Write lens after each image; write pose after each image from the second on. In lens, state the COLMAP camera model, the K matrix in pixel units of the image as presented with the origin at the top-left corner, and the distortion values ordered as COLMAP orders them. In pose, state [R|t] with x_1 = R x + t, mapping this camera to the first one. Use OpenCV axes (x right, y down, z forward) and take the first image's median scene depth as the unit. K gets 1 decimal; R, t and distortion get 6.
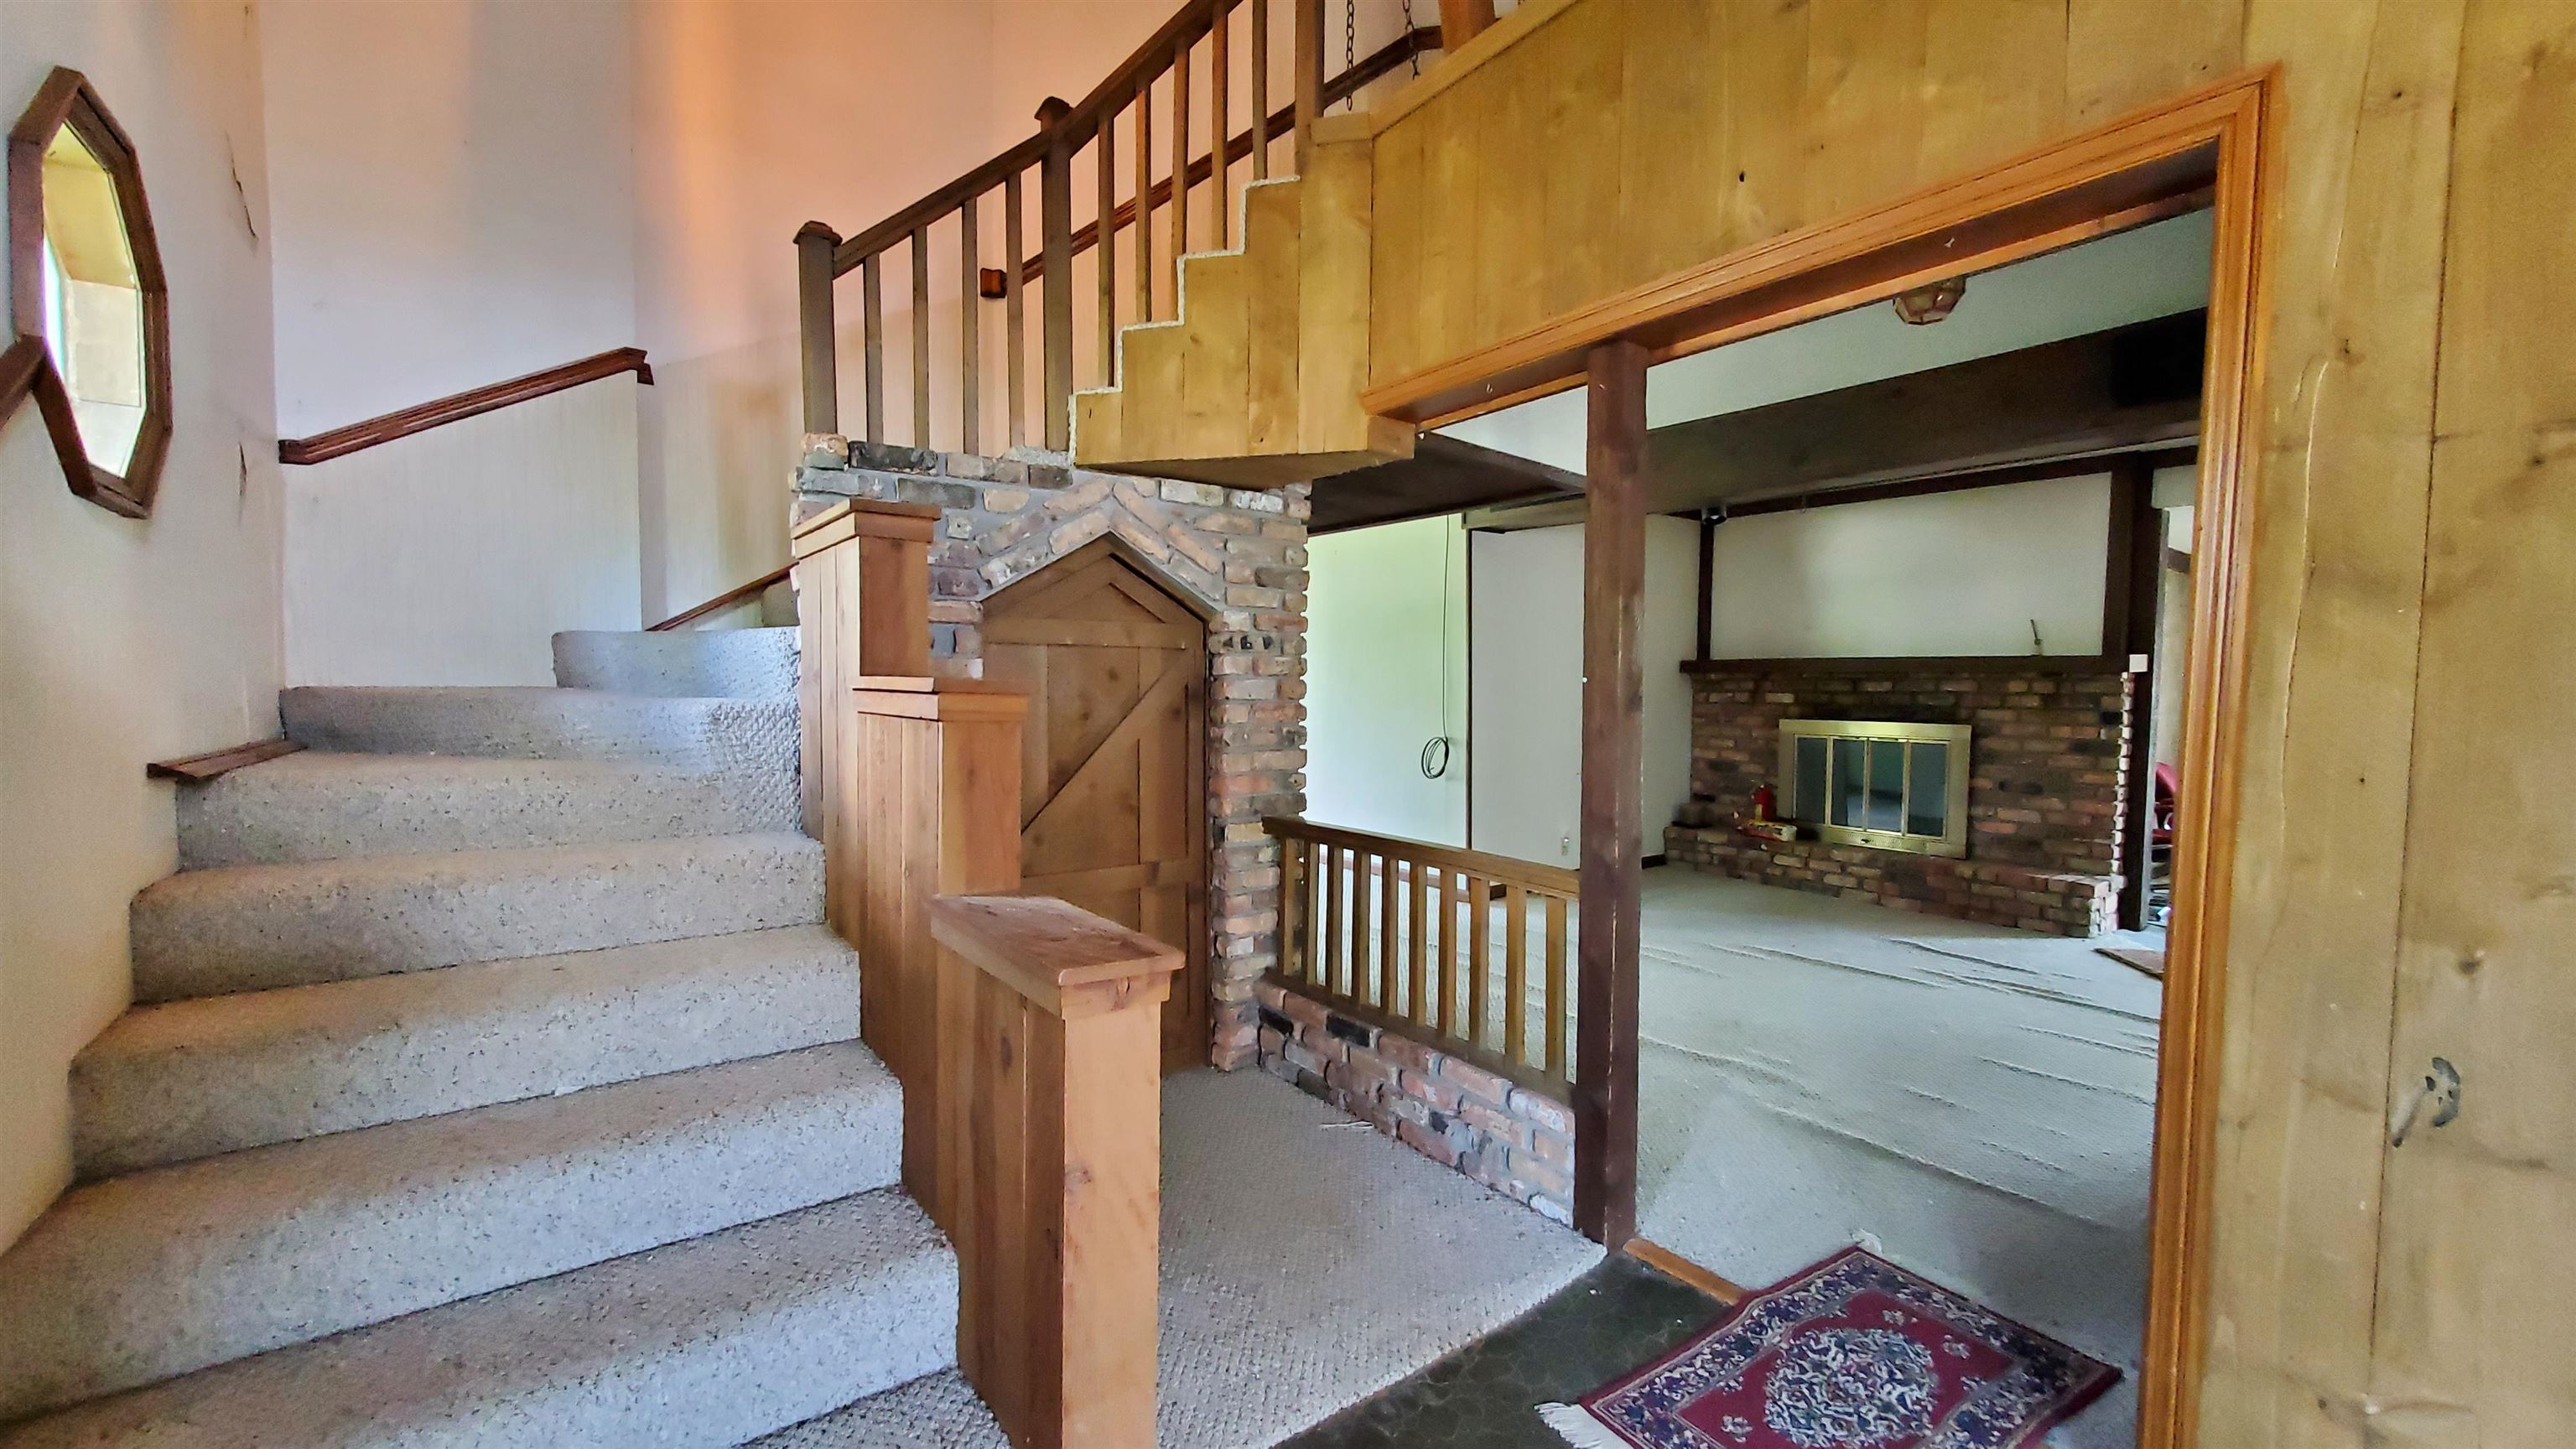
lens RADIAL K [[1021.4, 0, 1325.8], [0, 1021.4, 739.5], [0, 0, 1]] dist [0.001648, -0.004532]
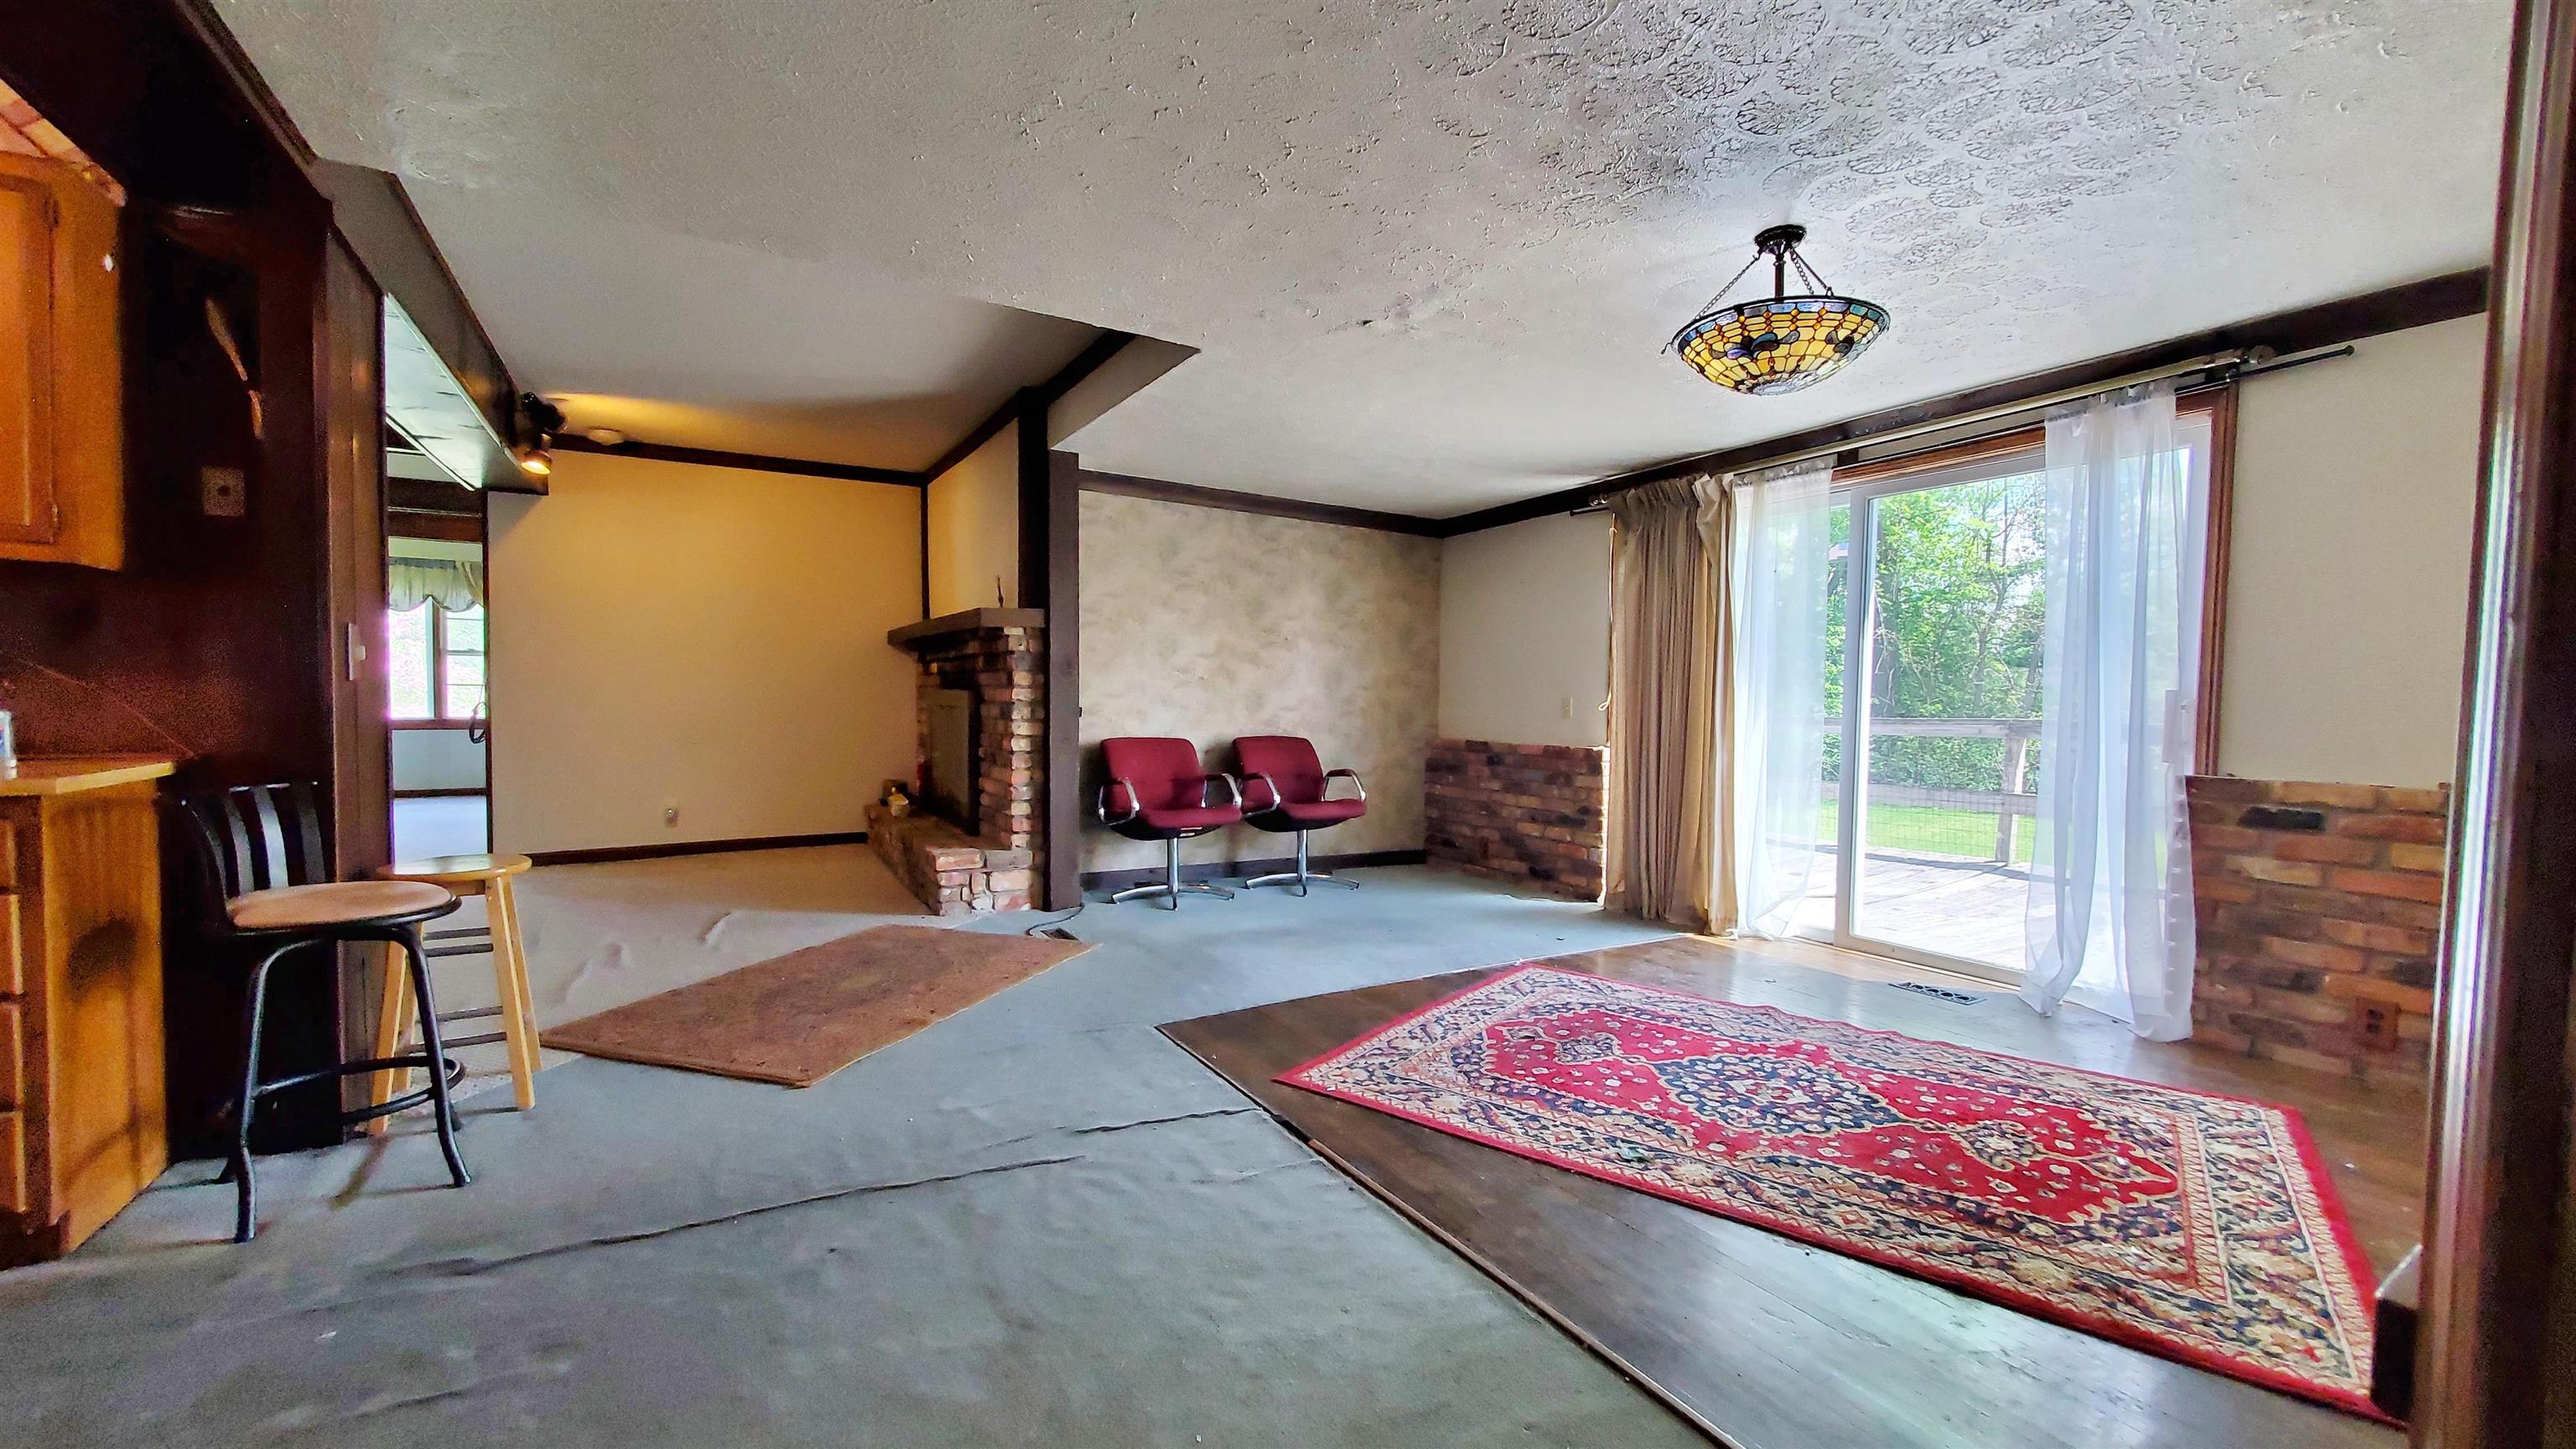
lens RADIAL K [[1021.4, 0, 1325.8], [0, 1021.4, 739.5], [0, 0, 1]] dist [0.001648, -0.004532]
pose [[0.994534, 0.008691, -0.104055, 1.114299], [-0.009727, 0.999908, -0.009450, 0.038492], [0.103964, 0.010410, 0.994527, 0.110539]]
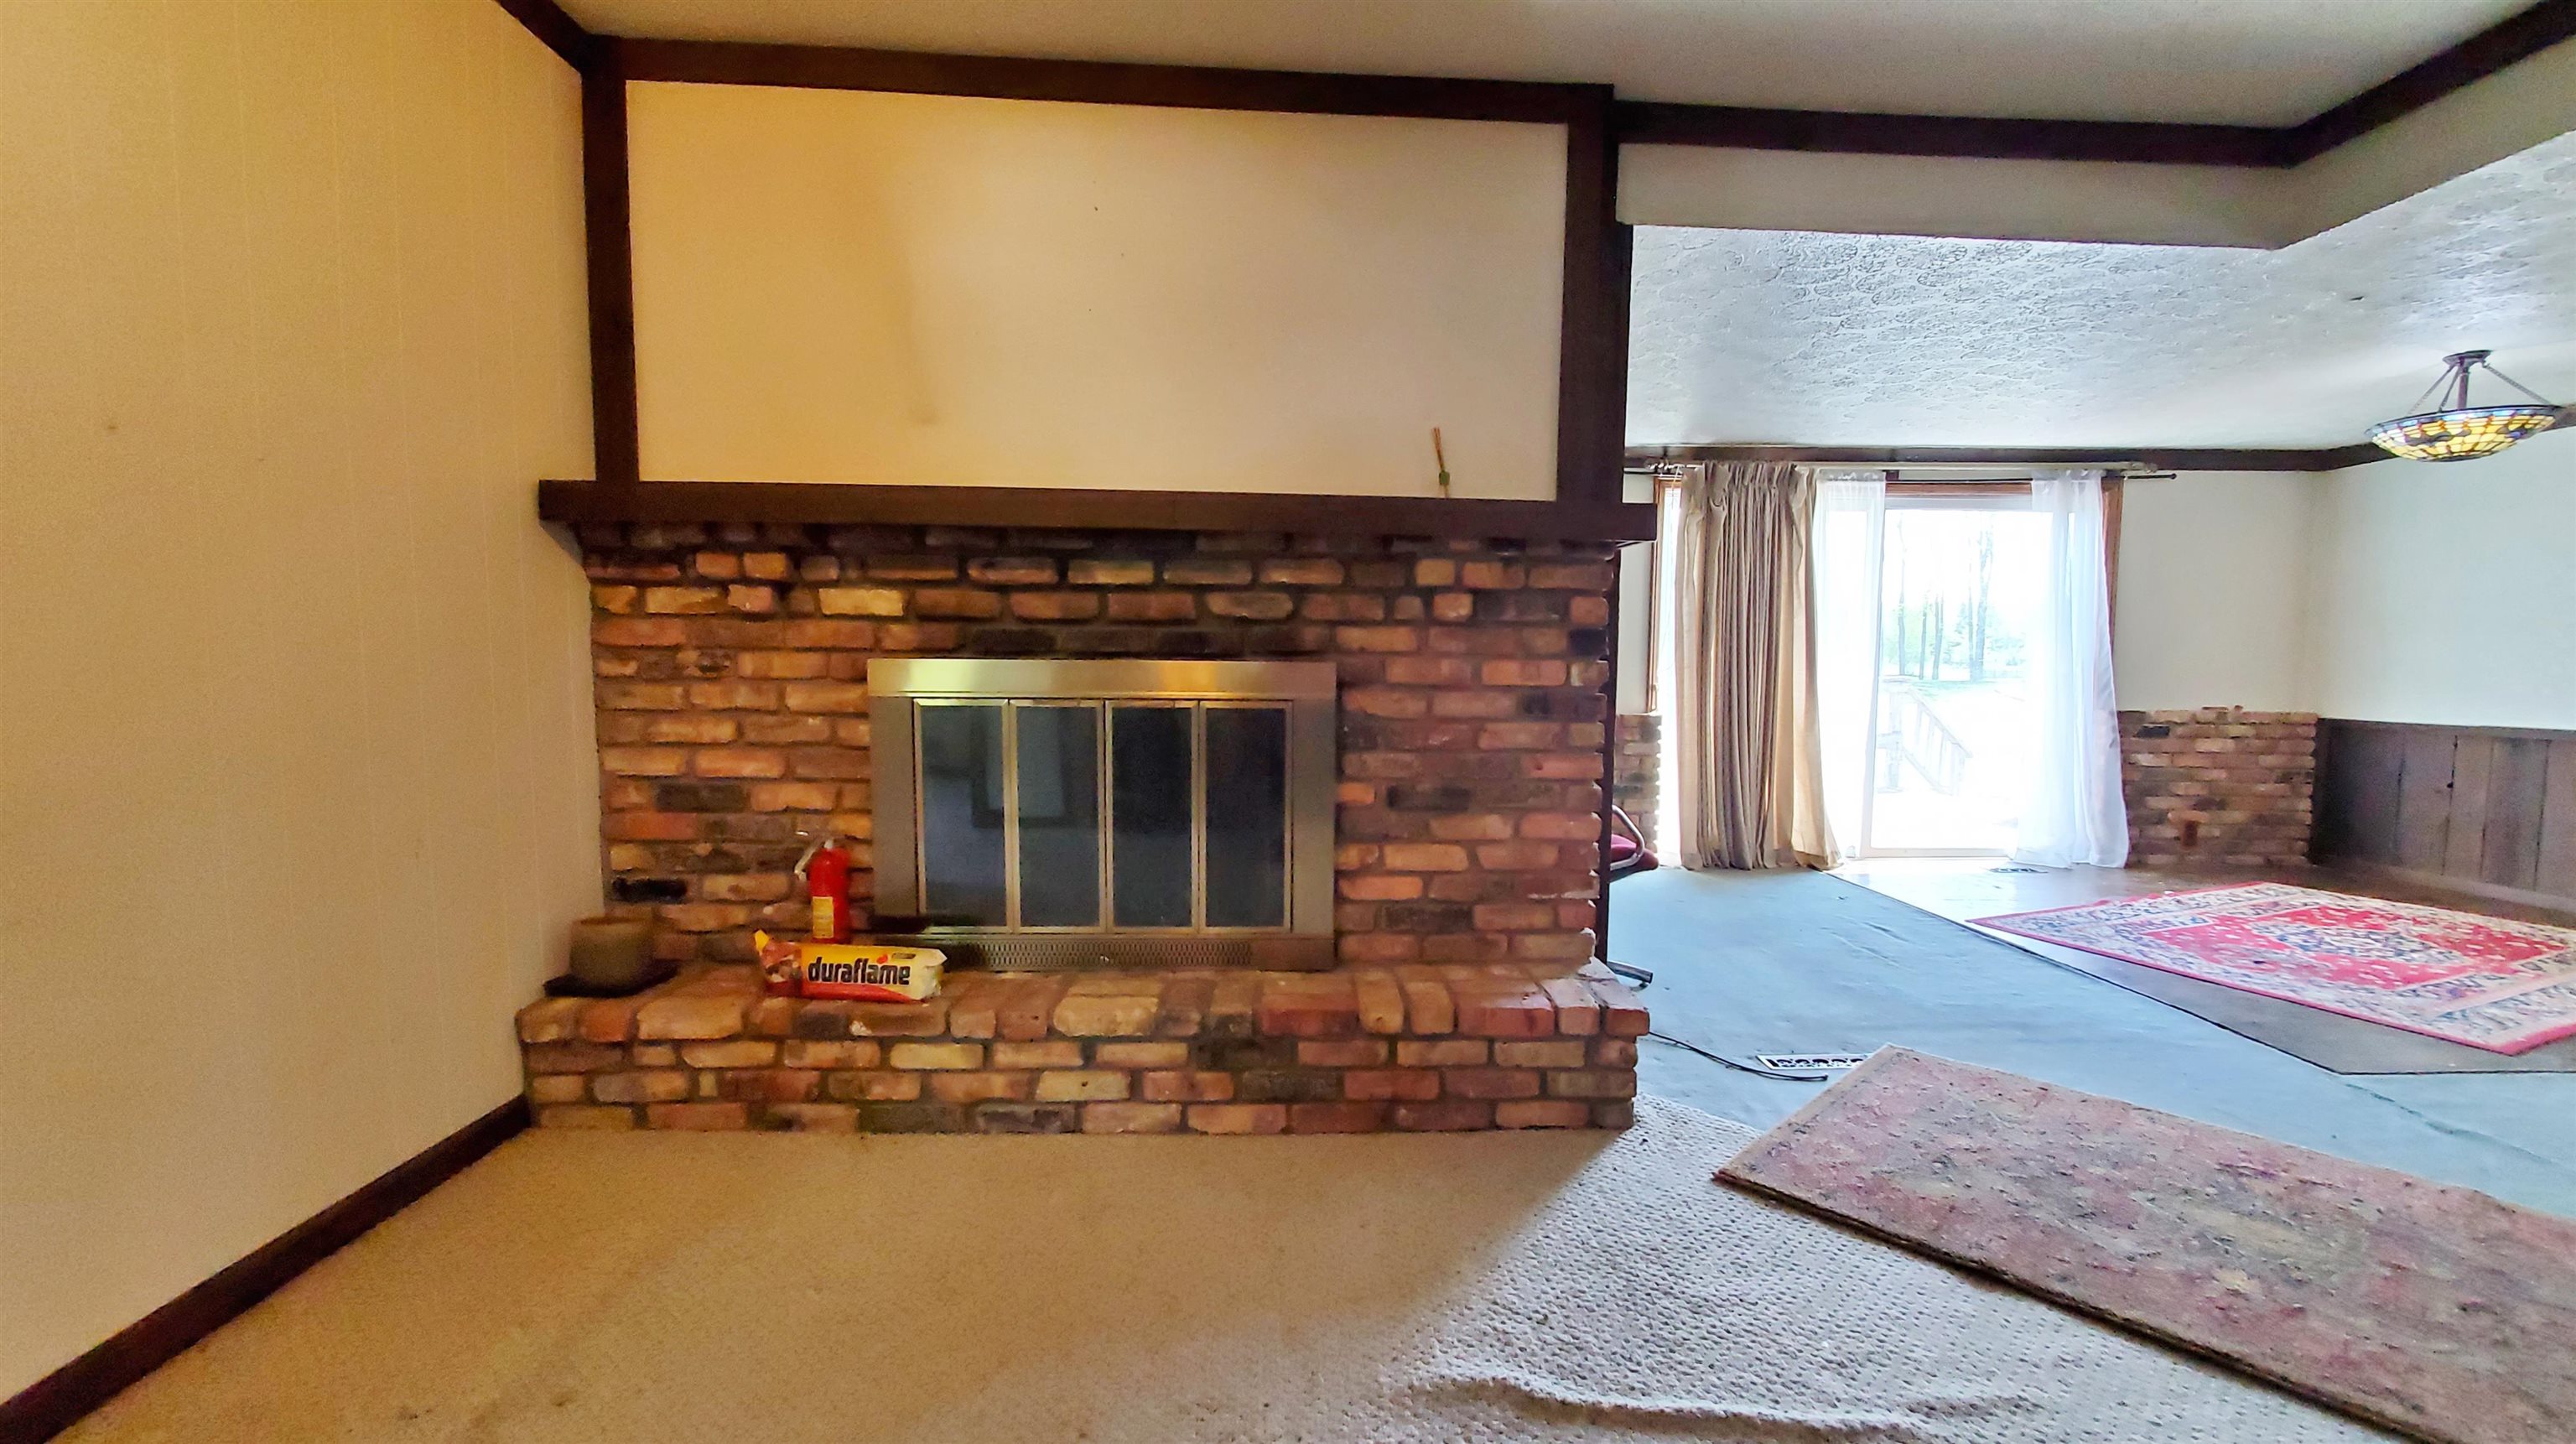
lens RADIAL K [[1021.4, 0, 1325.8], [0, 1021.4, 737.0], [0, 0, 1]] dist [0.001648, -0.004532]
pose [[0.575060, -0.063412, 0.815650, 0.290428], [0.038459, 0.997985, 0.050472, -0.004955], [-0.817206, 0.002345, 0.576340, 0.798348]]
